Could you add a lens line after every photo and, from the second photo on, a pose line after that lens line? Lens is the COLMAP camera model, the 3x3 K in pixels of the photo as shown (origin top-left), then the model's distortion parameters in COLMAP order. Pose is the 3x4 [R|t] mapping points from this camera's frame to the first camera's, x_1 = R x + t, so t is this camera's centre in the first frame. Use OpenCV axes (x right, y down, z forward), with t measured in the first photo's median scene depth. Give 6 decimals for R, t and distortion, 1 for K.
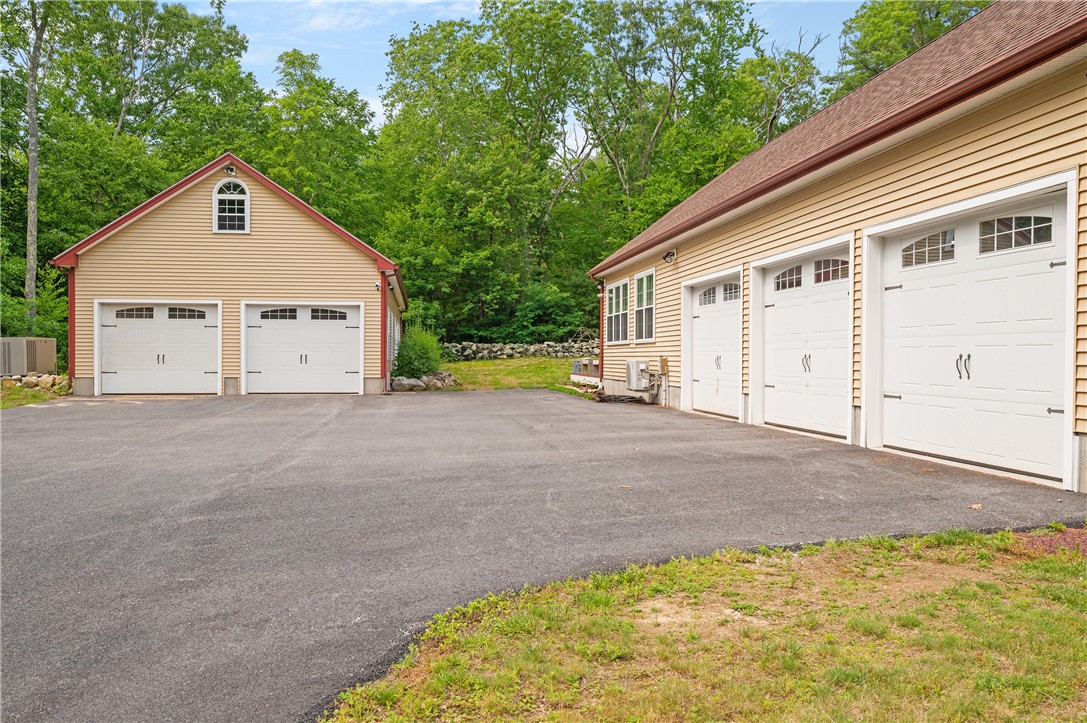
lens RADIAL K [[838.8, 0, 541.1], [0, 838.8, 363.3], [0, 0, 1]] dist [-0.007563, -0.002098]
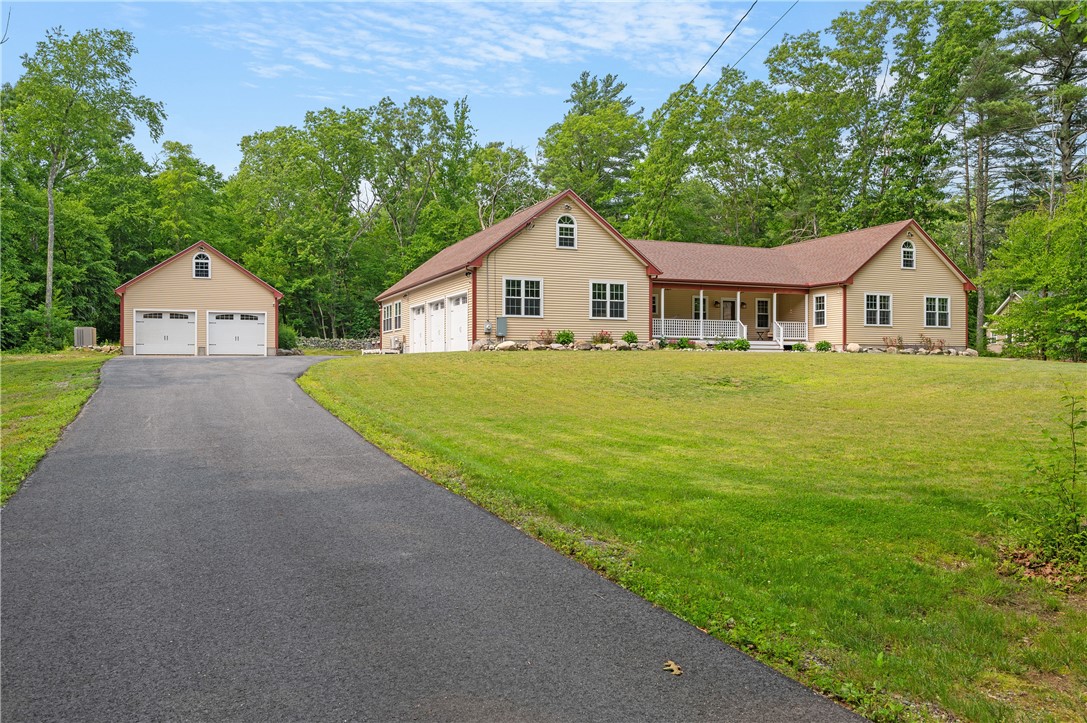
lens RADIAL K [[818.2, 0, 518.6], [0, 818.2, 357.4], [0, 0, 1]] dist [0.012104, 0.002139]
pose [[0.974470, -0.000977, 0.224516, -0.028666], [0.004690, 0.999861, -0.016003, 0.039619], [-0.224469, 0.016648, 0.974339, -0.586284]]
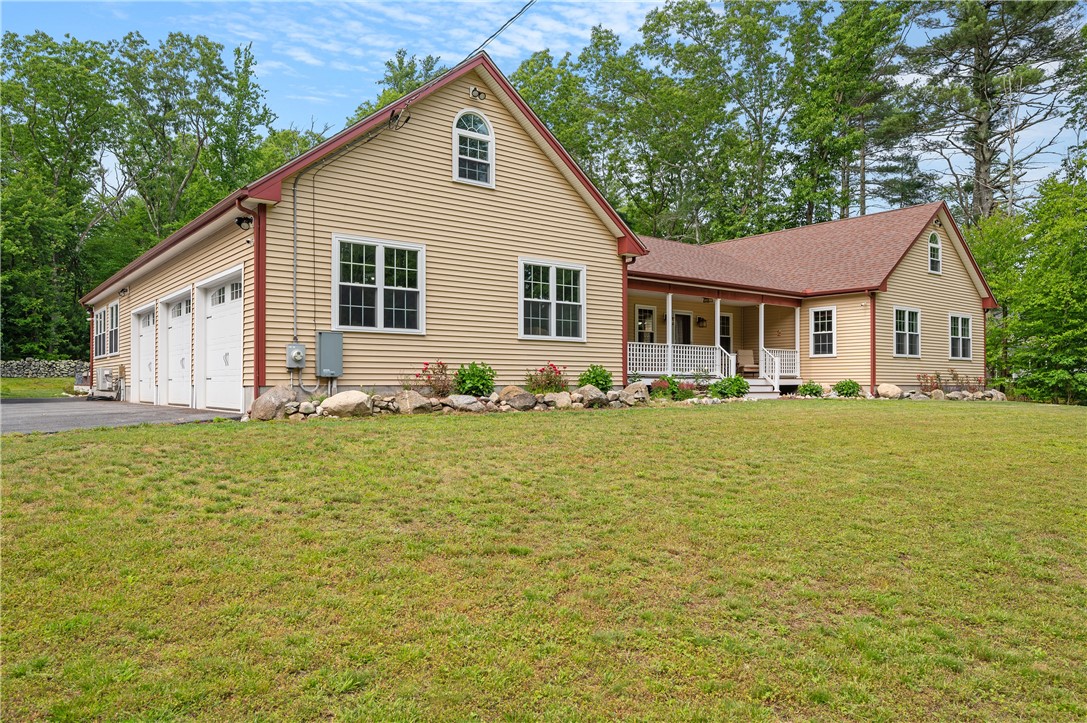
lens RADIAL K [[743.8, 0, 527.1], [0, 743.8, 375.1], [0, 0, 1]] dist [-0.002975, -0.000003]
pose [[0.870792, 0.000970, 0.491650, 0.048885], [0.008174, 0.999831, -0.016451, 0.013332], [-0.491583, 0.018344, 0.870638, -0.147469]]
